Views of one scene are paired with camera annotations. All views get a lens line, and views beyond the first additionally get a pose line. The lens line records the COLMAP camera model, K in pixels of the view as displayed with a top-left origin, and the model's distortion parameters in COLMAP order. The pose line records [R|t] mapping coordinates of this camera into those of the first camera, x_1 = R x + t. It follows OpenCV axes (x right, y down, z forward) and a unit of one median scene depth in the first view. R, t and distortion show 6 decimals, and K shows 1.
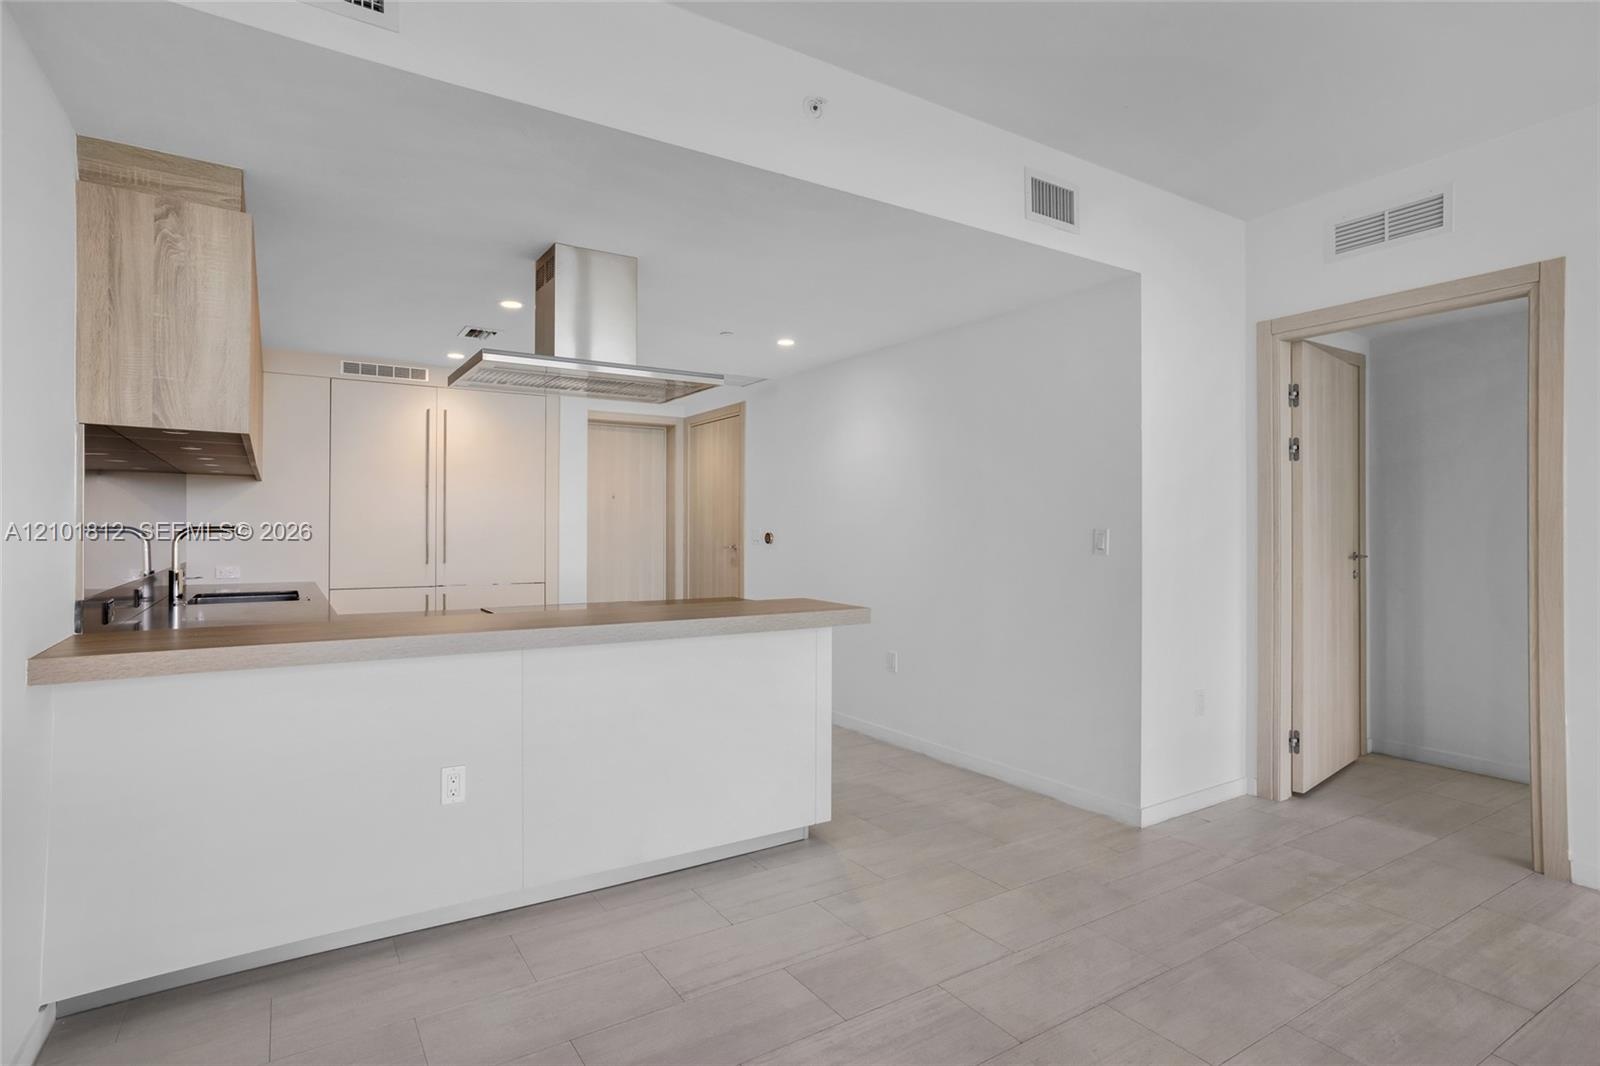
lens RADIAL K [[820.6, 0, 816.1], [0, 820.6, 527.8], [0, 0, 1]] dist [0.008428, 0.011774]
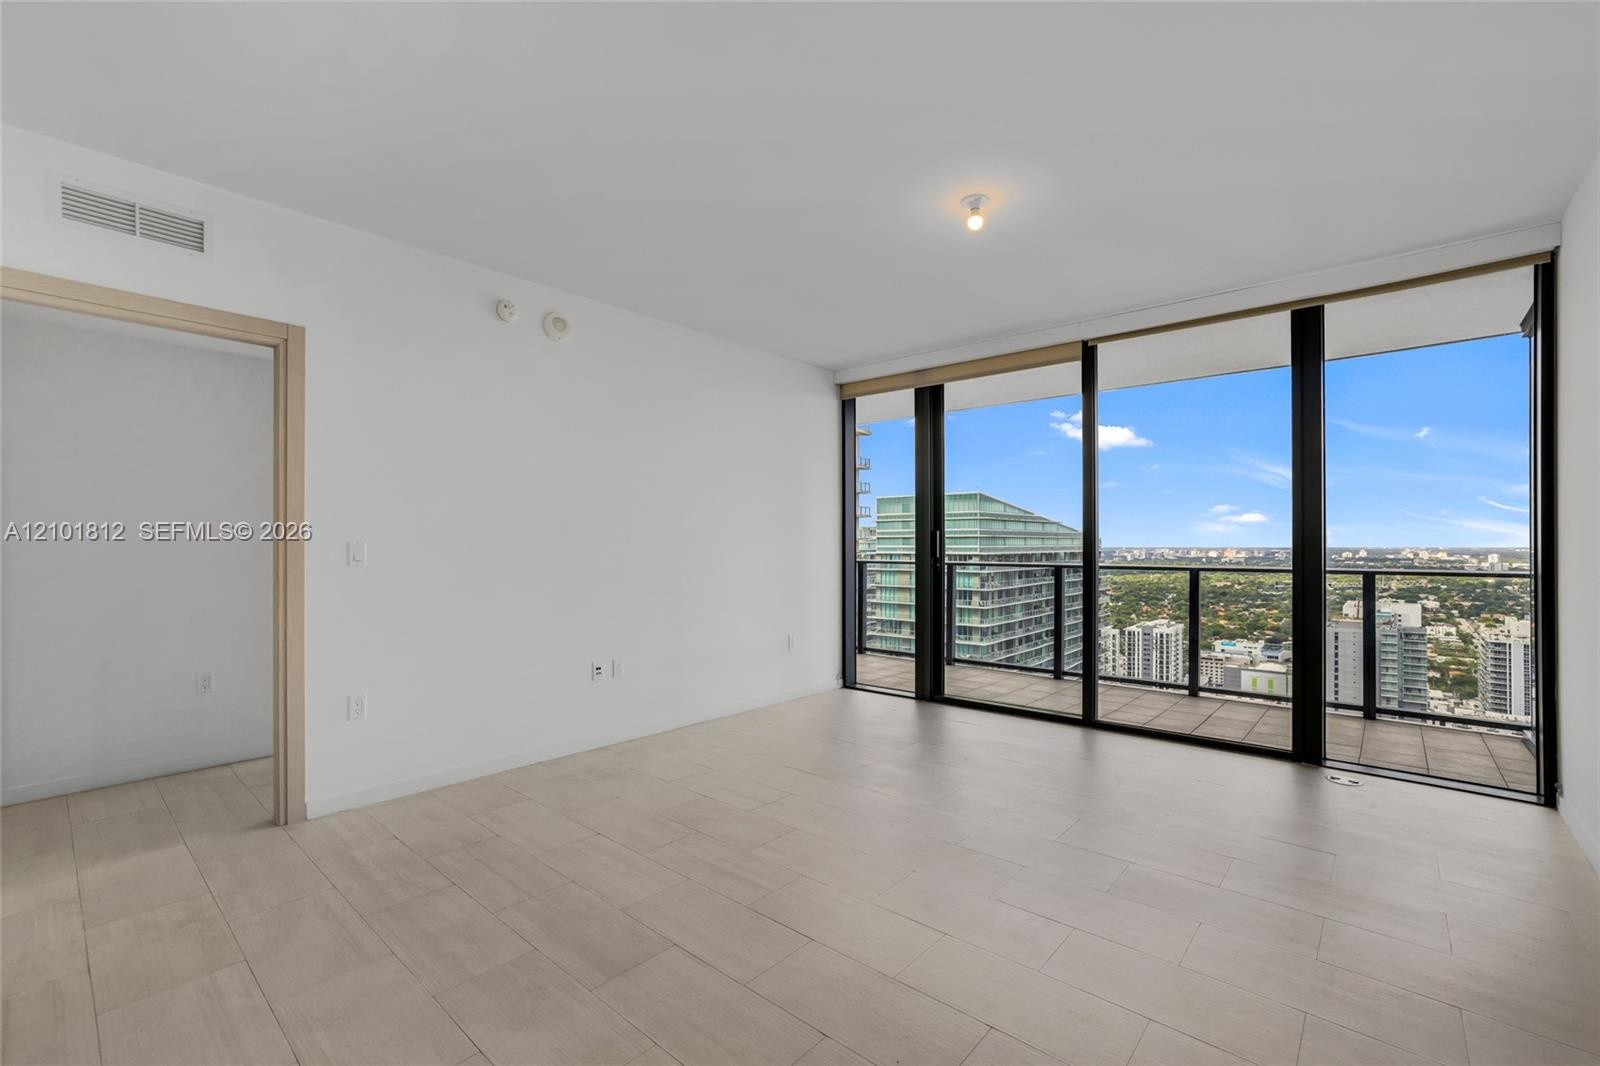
lens RADIAL K [[693.9, 0, 805.5], [0, 693.9, 544.5], [0, 0, 1]] dist [0.002882, 0.007458]
pose [[-0.266243, -0.007330, 0.963878, -0.283076], [-0.007919, 0.999954, 0.005417, -0.007144], [-0.963873, -0.006191, -0.266289, 0.480703]]
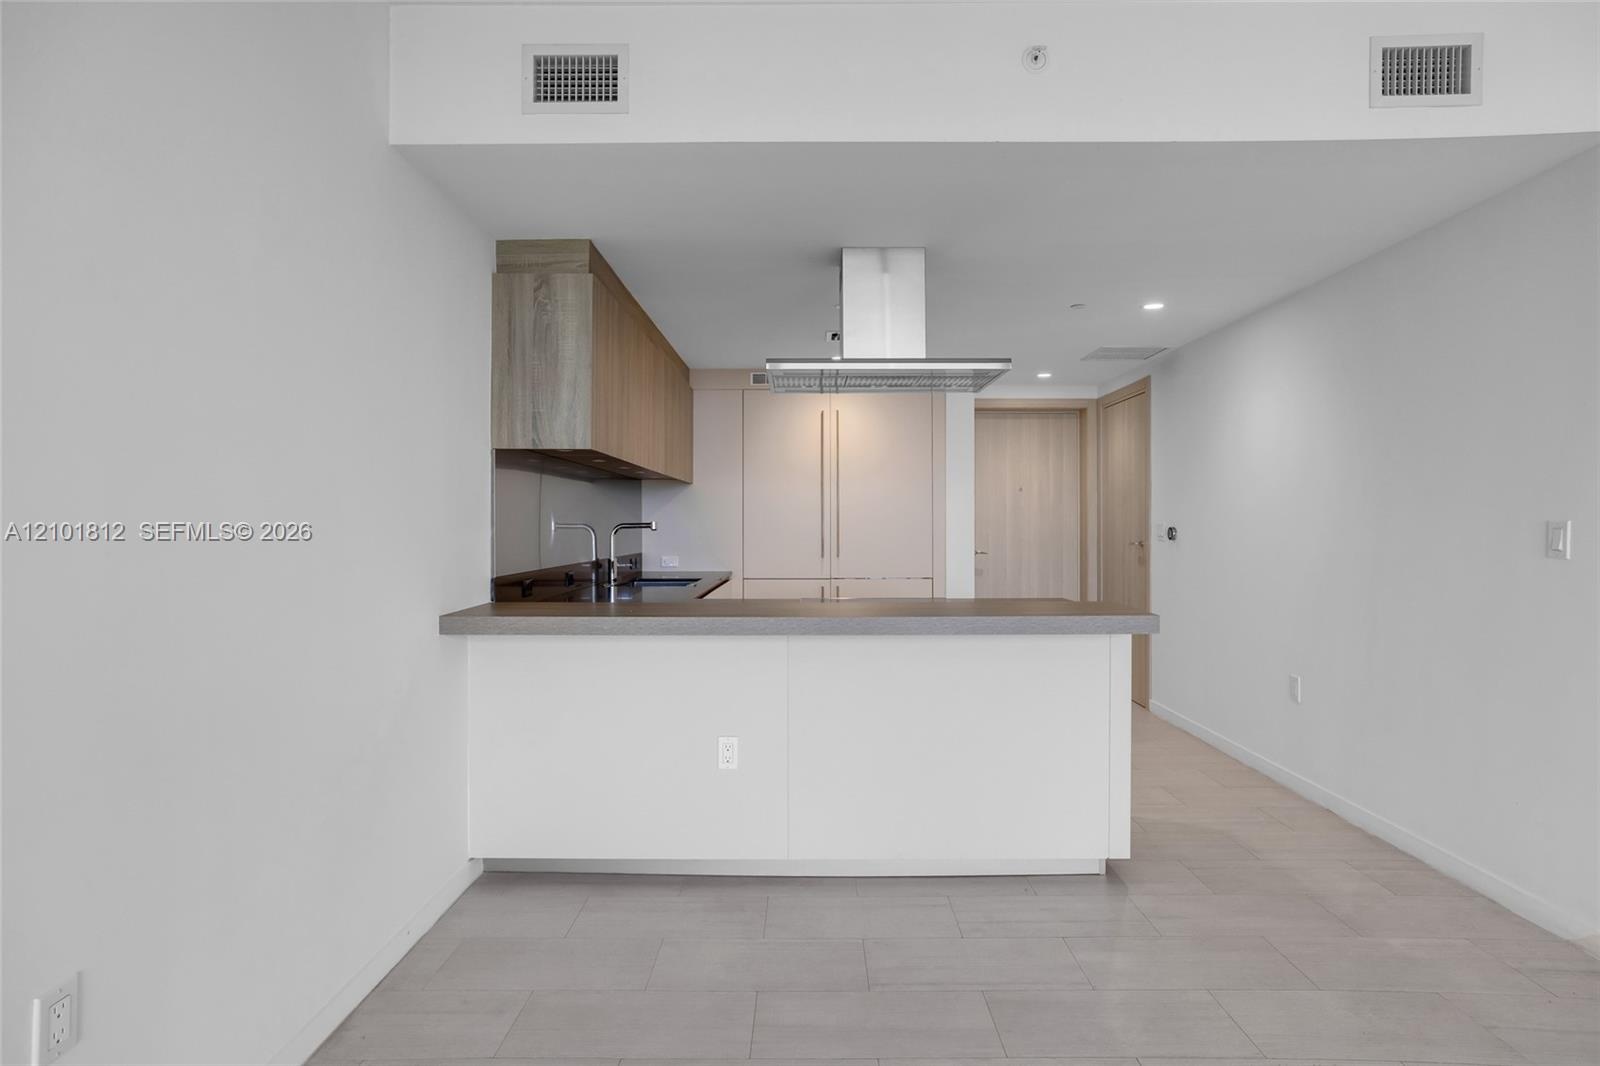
lens RADIAL K [[896.8, 0, 823.8], [0, 896.8, 530.9], [0, 0, 1]] dist [0.003584, 0.013759]
pose [[0.841505, -0.000610, -0.540249, 0.253313], [0.006170, 0.999945, 0.008481, -0.000008], [0.540215, -0.010470, 0.841462, 0.032808]]
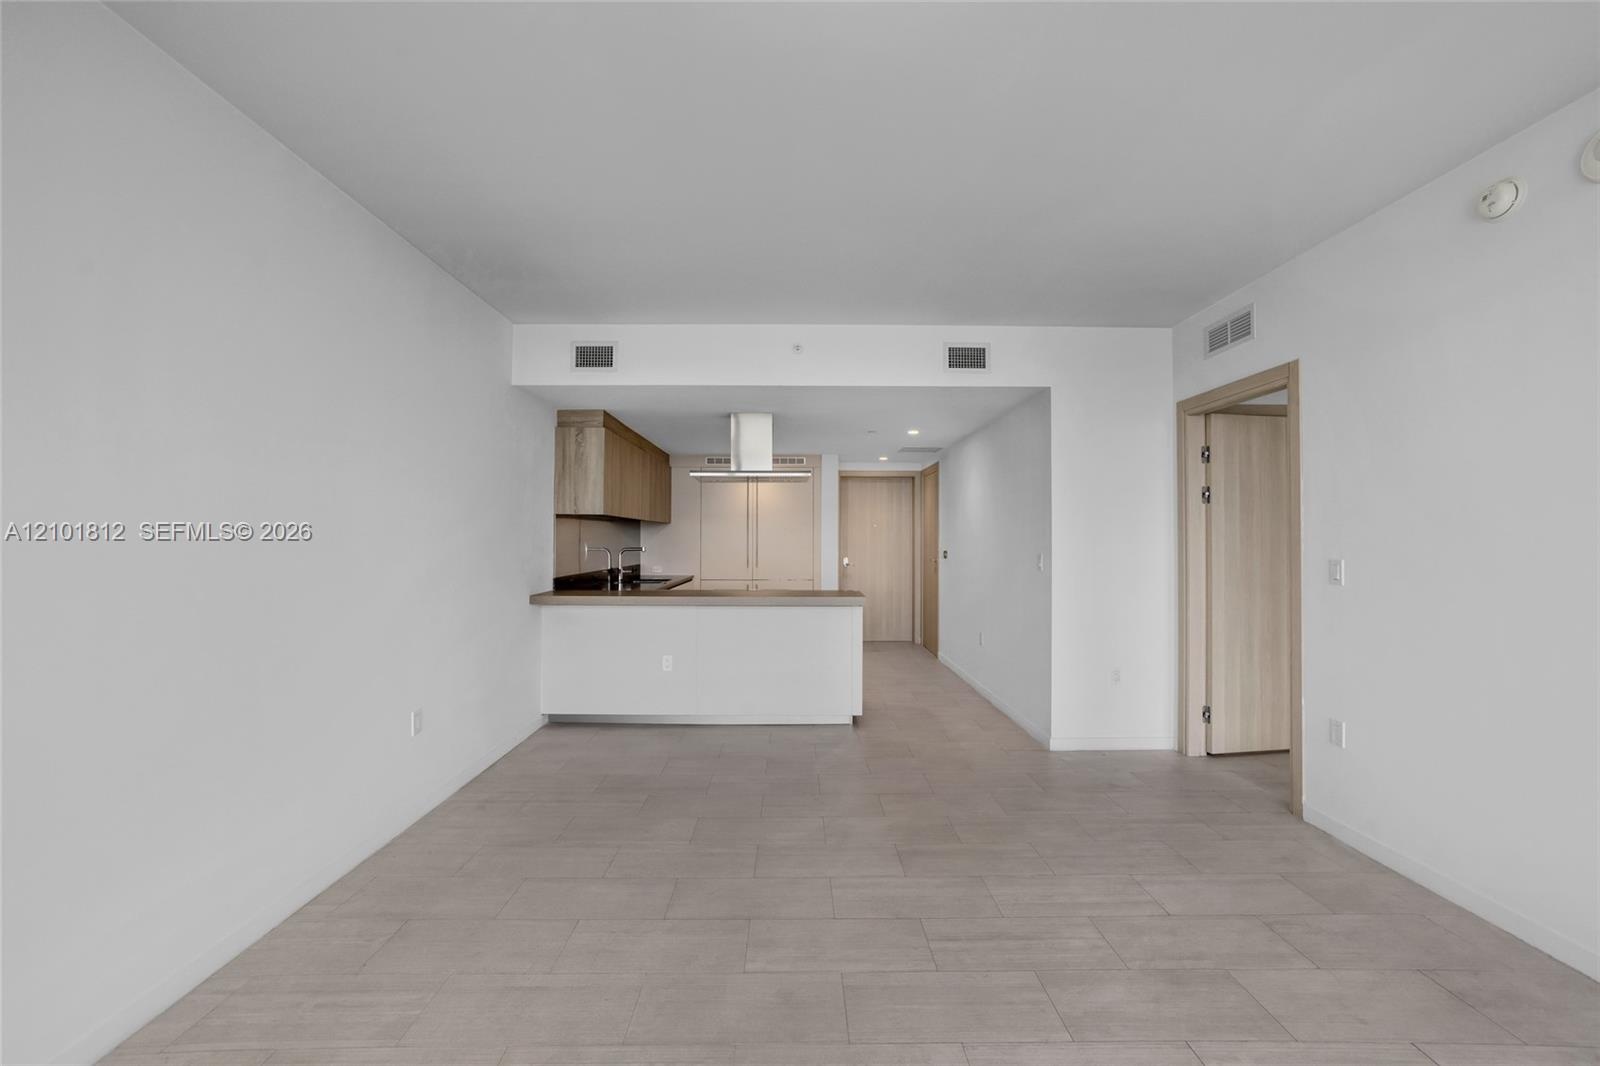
lens RADIAL K [[693.9, 0, 802.7], [0, 693.9, 537.3], [0, 0, 1]] dist [0.002882, 0.007458]
pose [[0.840574, -0.002108, -0.541692, 0.719038], [0.001708, 0.999998, -0.001242, -0.029910], [0.541694, 0.000119, 0.840576, -0.335692]]
